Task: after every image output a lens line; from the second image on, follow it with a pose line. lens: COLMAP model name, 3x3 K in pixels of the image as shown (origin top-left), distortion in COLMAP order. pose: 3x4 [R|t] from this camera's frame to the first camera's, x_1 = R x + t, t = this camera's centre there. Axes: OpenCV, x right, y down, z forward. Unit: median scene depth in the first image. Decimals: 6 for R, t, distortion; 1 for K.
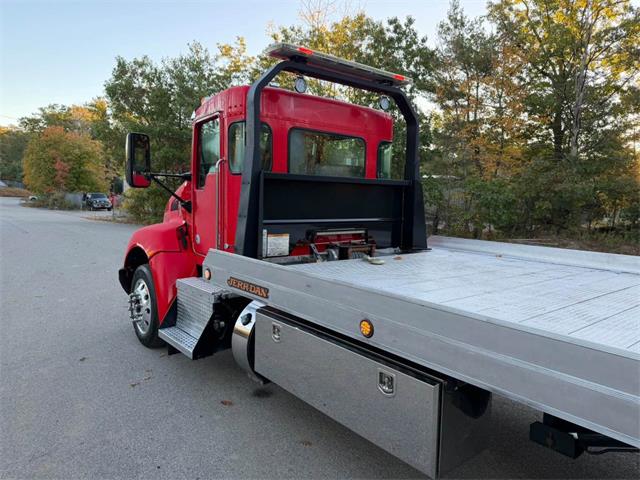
lens RADIAL K [[450.6, 0, 317.8], [0, 450.6, 241.6], [0, 0, 1]] dist [0.001844, 0.003335]
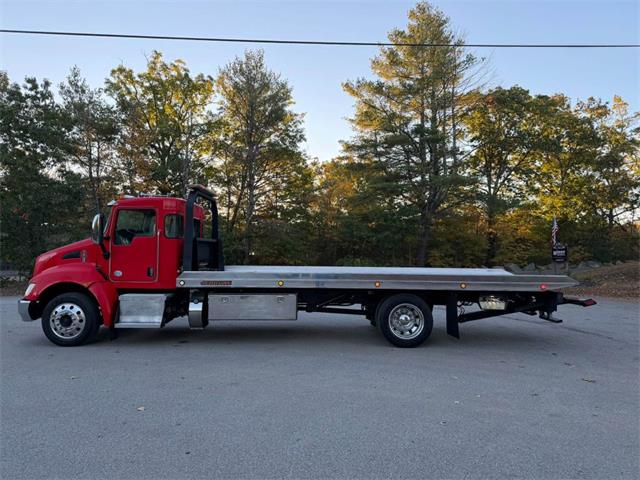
lens RADIAL K [[446.2, 0, 320.0], [0, 446.2, 240.0], [0, 0, 1]] dist [0.090608, -0.116071]
pose [[0.633100, -0.001112, 0.774069, -0.185486], [0.085375, 0.993998, -0.068400, 0.008569], [-0.769348, 0.109390, 0.629395, -0.116919]]
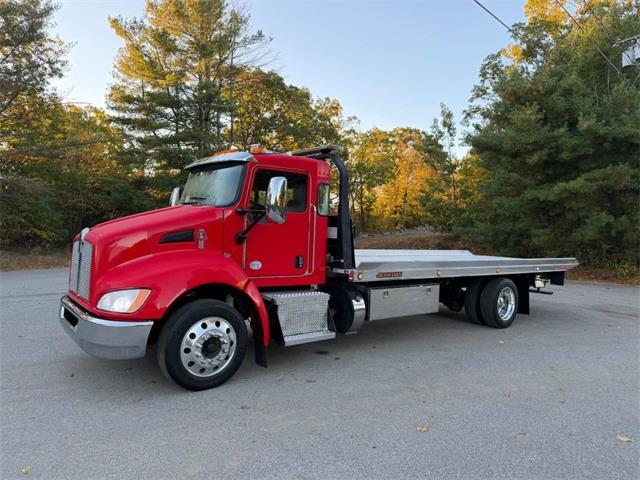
lens RADIAL K [[446.2, 0, 320.0], [0, 446.2, 240.0], [0, 0, 1]] dist [0.090608, -0.116071]
pose [[0.012170, -0.048214, 0.998763, -0.231539], [0.063979, 0.996828, 0.047341, -0.018600], [-0.997877, 0.063323, 0.015216, 0.131768]]
